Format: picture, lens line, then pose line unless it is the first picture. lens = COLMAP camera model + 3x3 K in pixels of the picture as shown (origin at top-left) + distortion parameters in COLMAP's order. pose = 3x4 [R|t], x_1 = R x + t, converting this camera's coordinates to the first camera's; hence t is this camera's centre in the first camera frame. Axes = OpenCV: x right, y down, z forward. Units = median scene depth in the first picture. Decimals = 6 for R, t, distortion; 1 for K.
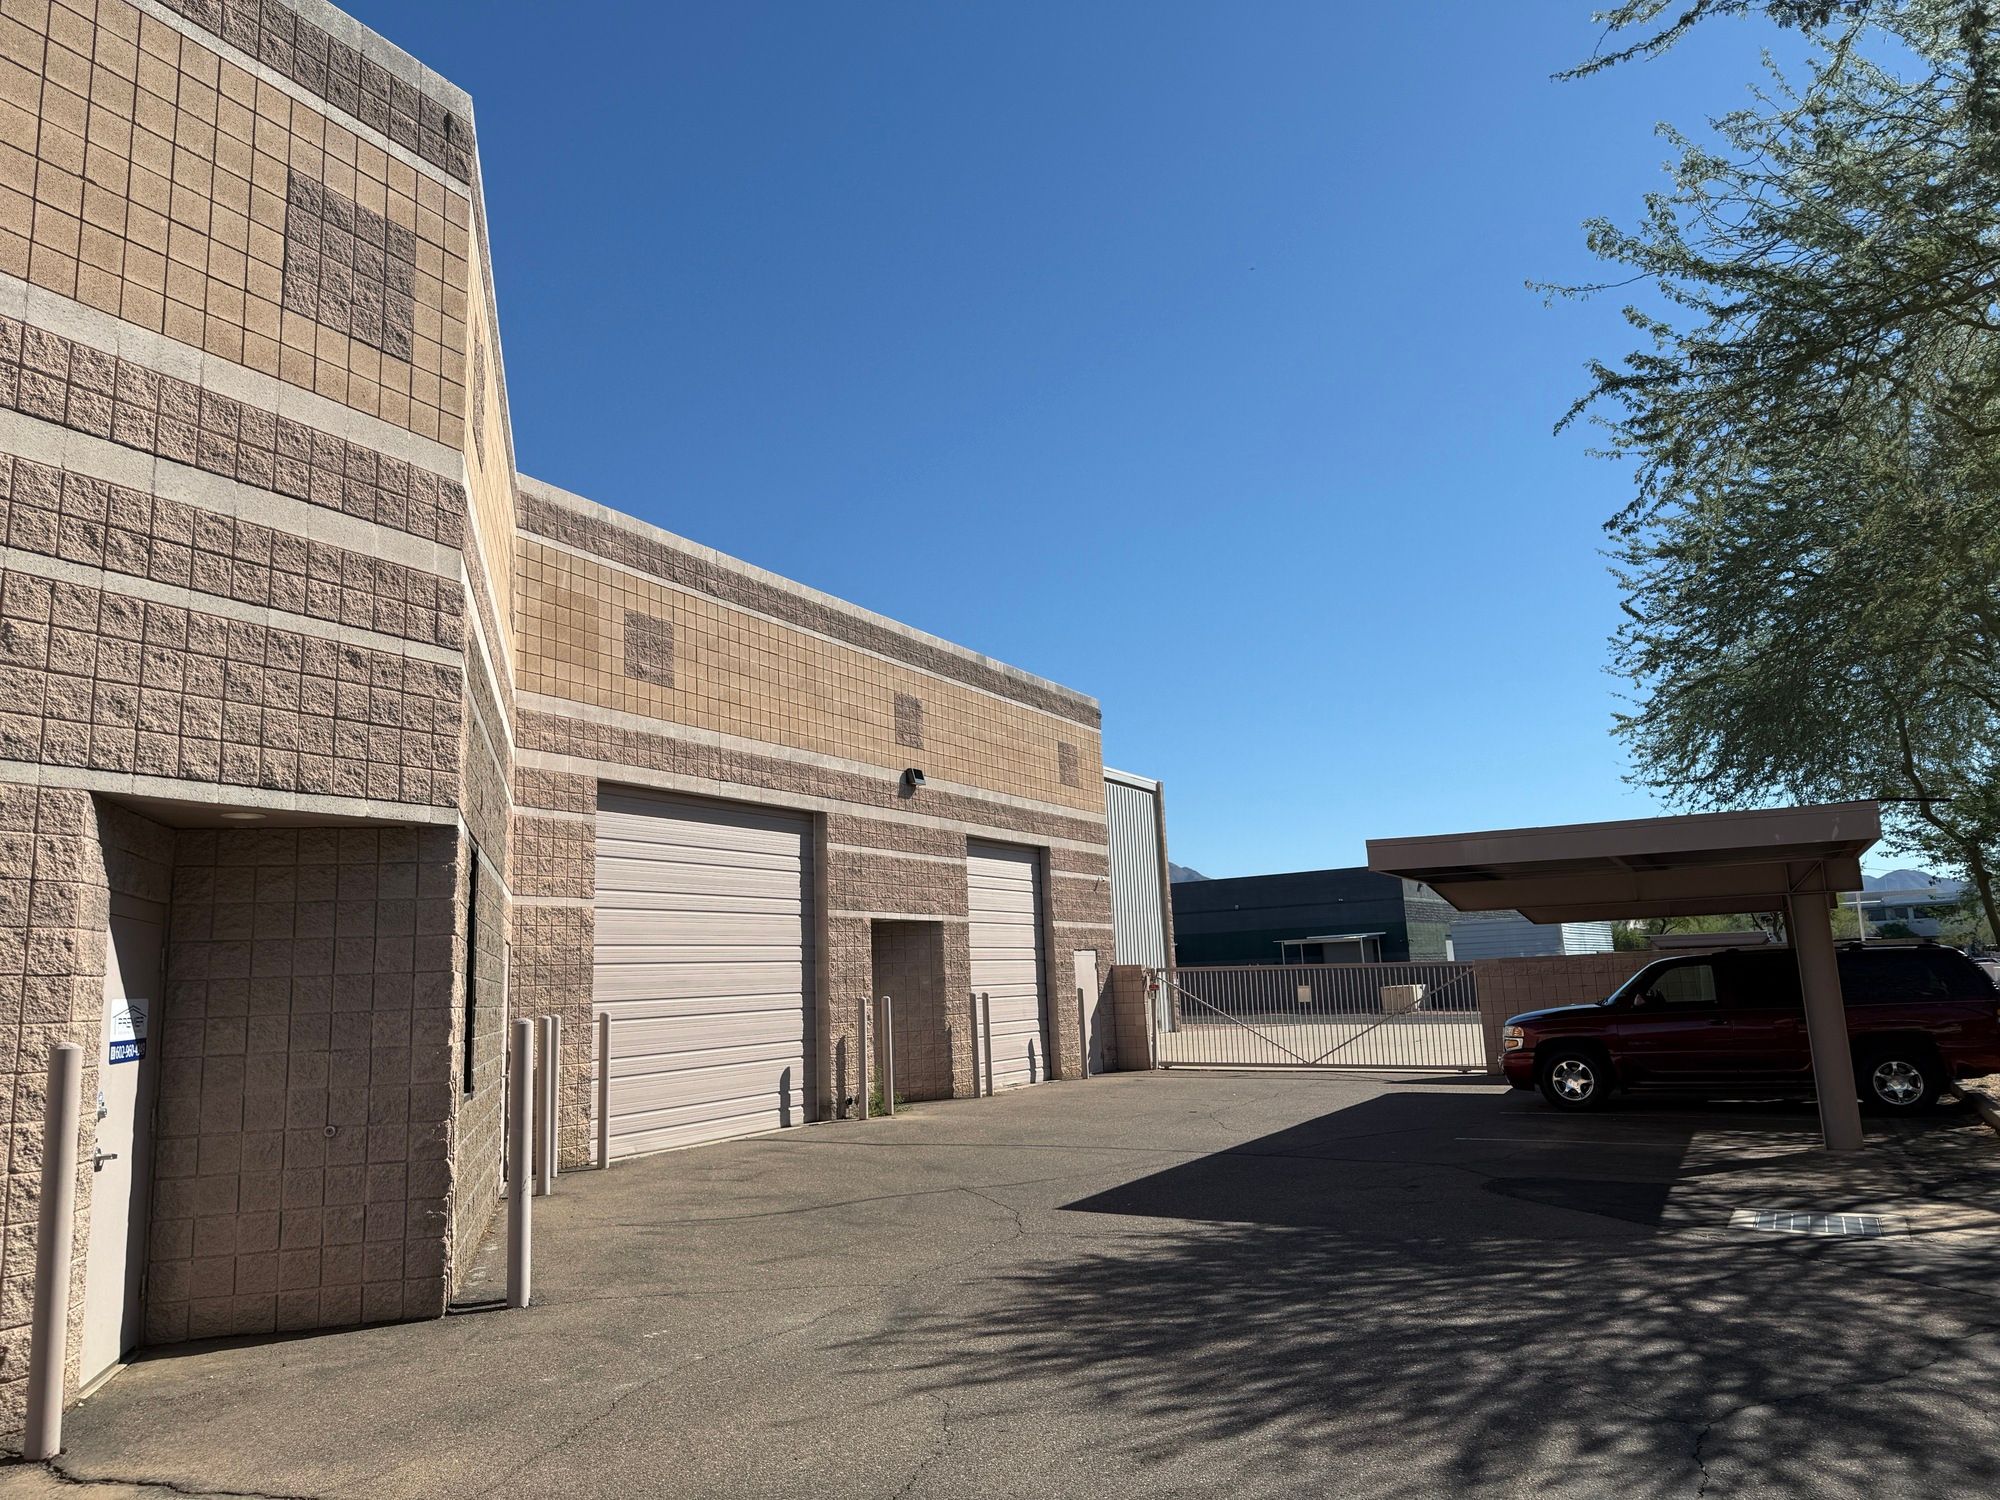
lens RADIAL K [[1383.0, 0, 995.2], [0, 1383.0, 747.2], [0, 0, 1]] dist [-0.007051, -0.000961]
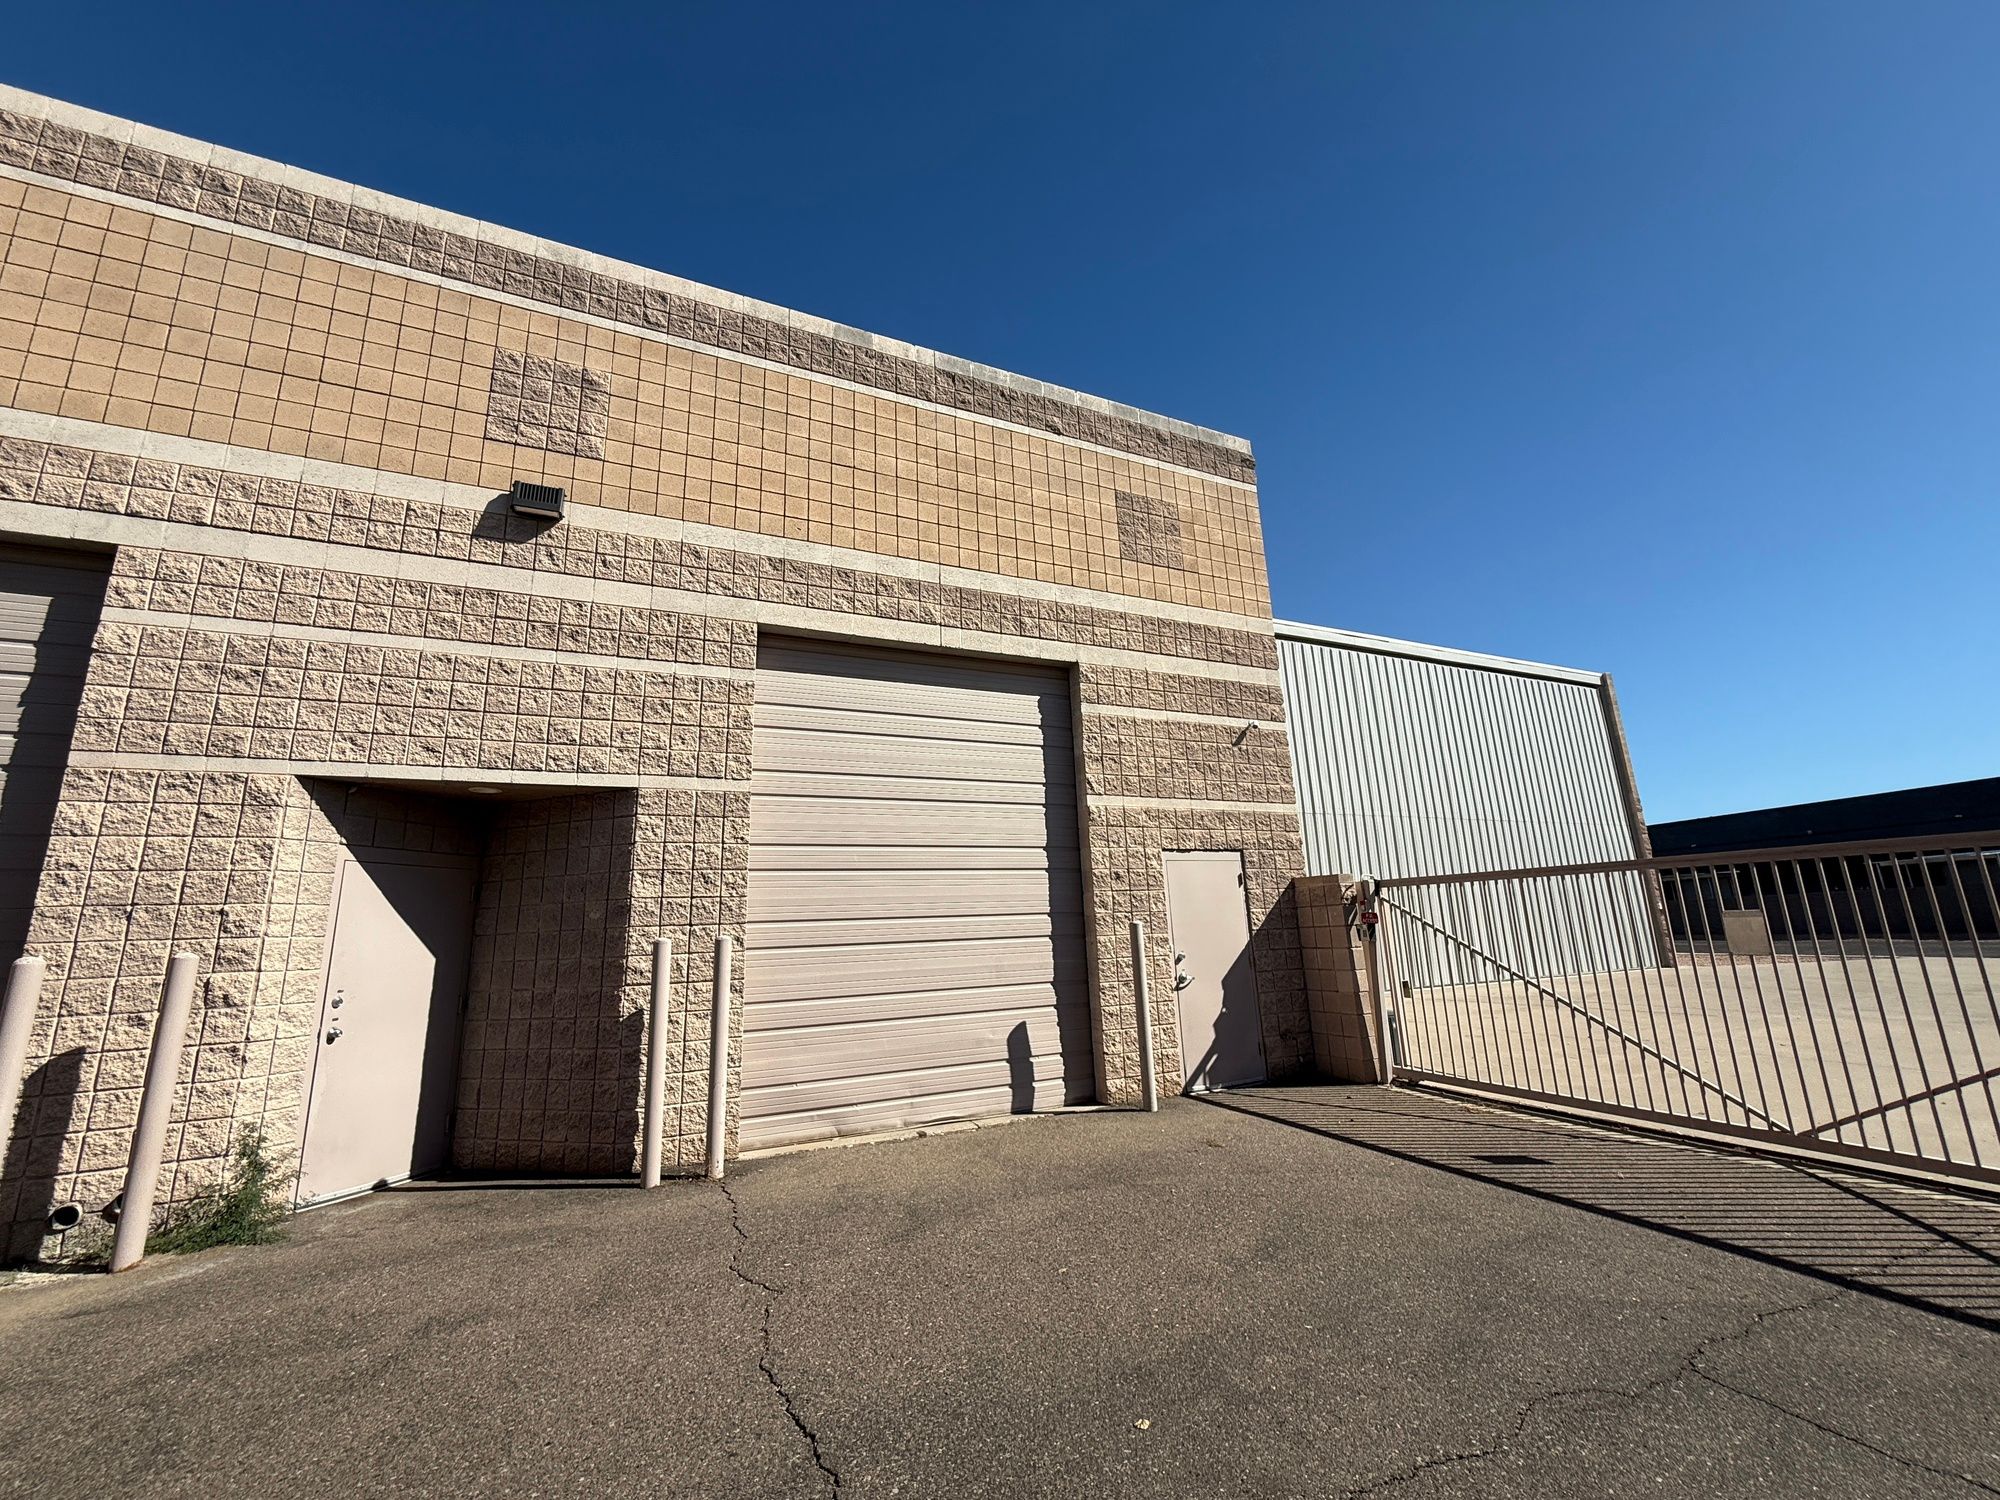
lens RADIAL K [[800.7, 0, 1010.2], [0, 800.7, 761.8], [0, 0, 1]] dist [-0.005494, 0.000420]
pose [[0.805801, -0.117292, -0.580455, 0.208719], [0.108725, 0.992829, -0.049686, 0.131061], [0.582120, -0.023073, 0.812775, 0.769132]]
